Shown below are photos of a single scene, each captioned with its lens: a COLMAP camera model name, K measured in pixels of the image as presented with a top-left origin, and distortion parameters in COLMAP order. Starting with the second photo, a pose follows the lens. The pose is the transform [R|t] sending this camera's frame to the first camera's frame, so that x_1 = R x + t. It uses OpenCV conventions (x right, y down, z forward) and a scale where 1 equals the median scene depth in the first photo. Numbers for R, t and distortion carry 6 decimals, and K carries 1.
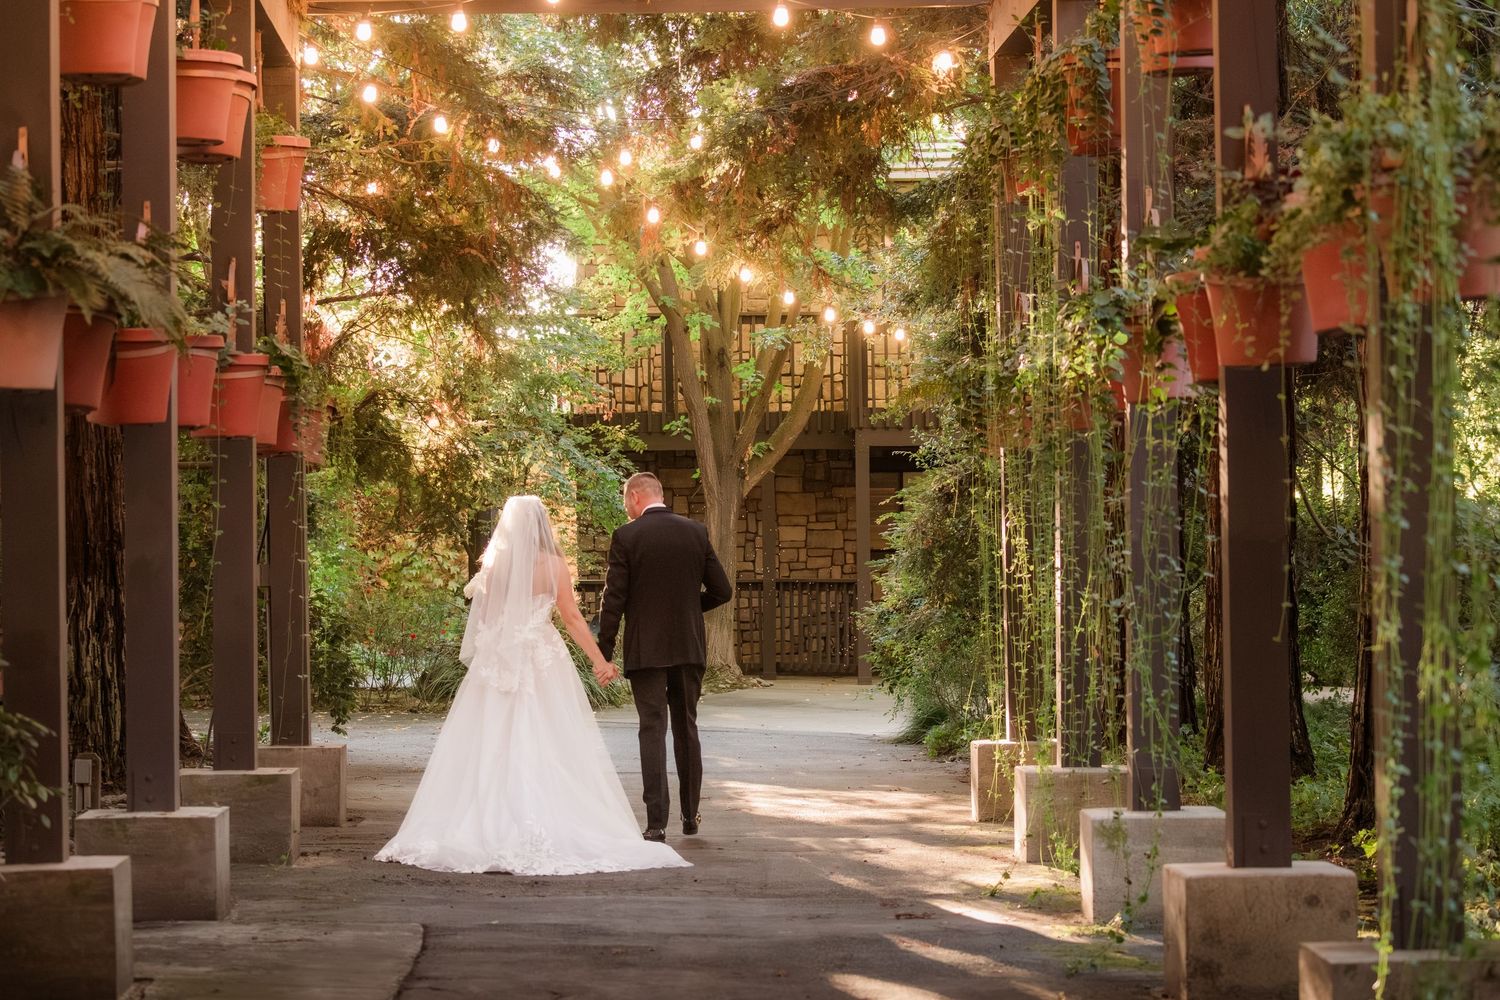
lens RADIAL K [[4514.4, 0, 750.0], [0, 4514.4, 500.0], [0, 0, 1]] dist [0.077157, 0.976705]
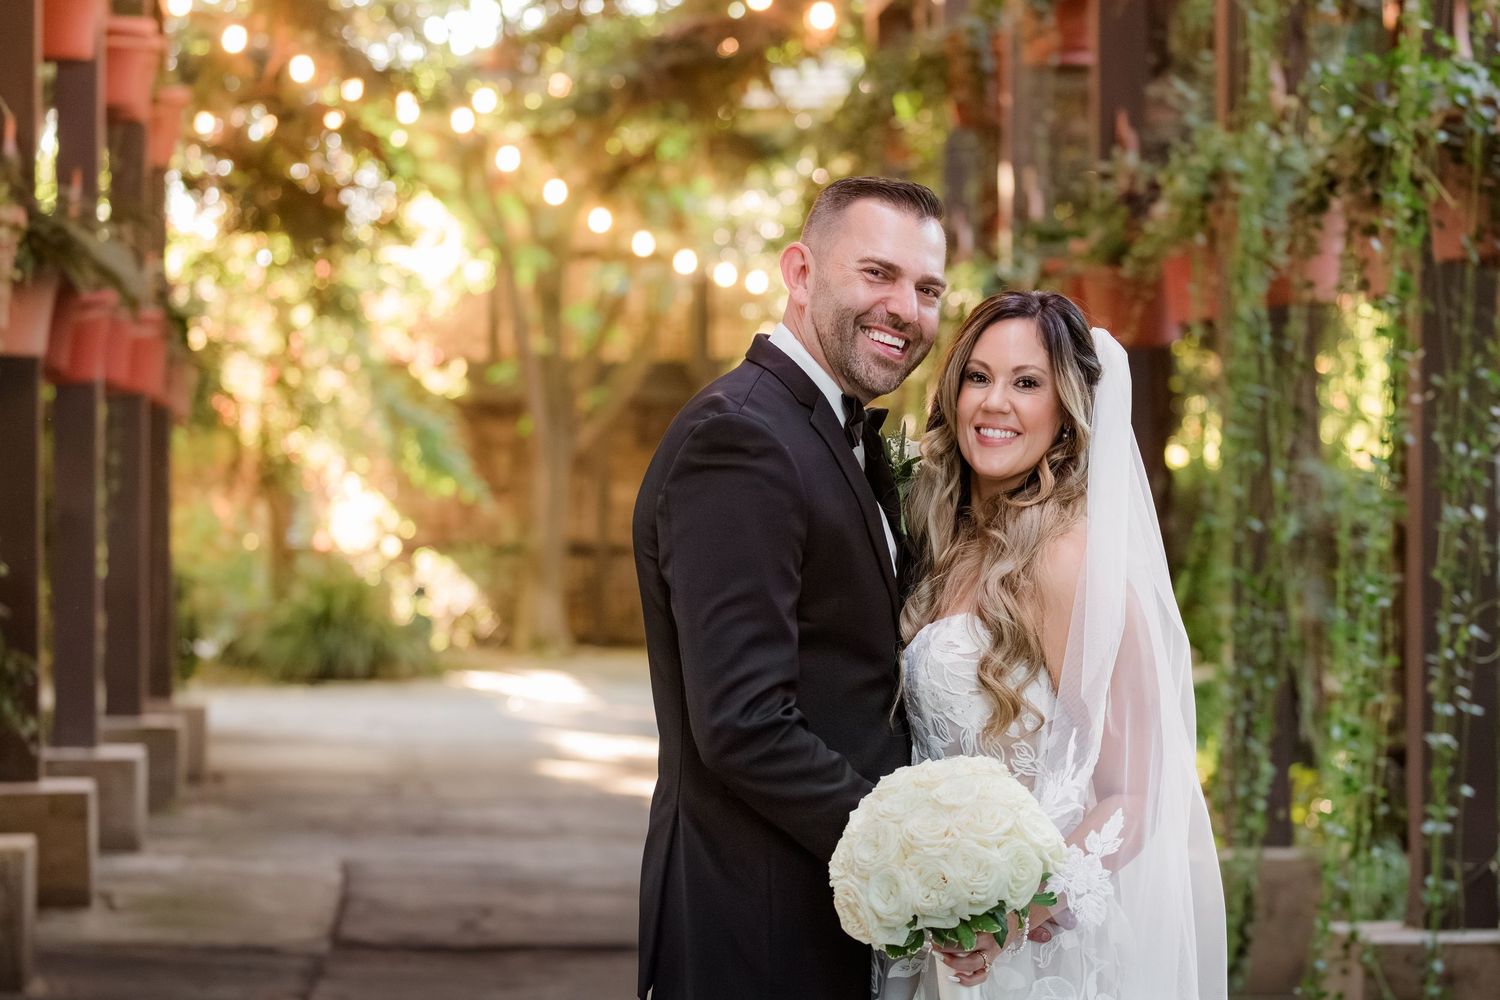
lens RADIAL K [[5297.1, 0, 750.0], [0, 5297.1, 500.0], [0, 0, 1]] dist [-0.156198, 0.014080]
pose [[0.999204, 0.013850, 0.037408, -0.017882], [-0.014170, 0.999865, 0.008292, -0.001555], [-0.037288, -0.008816, 0.999266, -0.186832]]
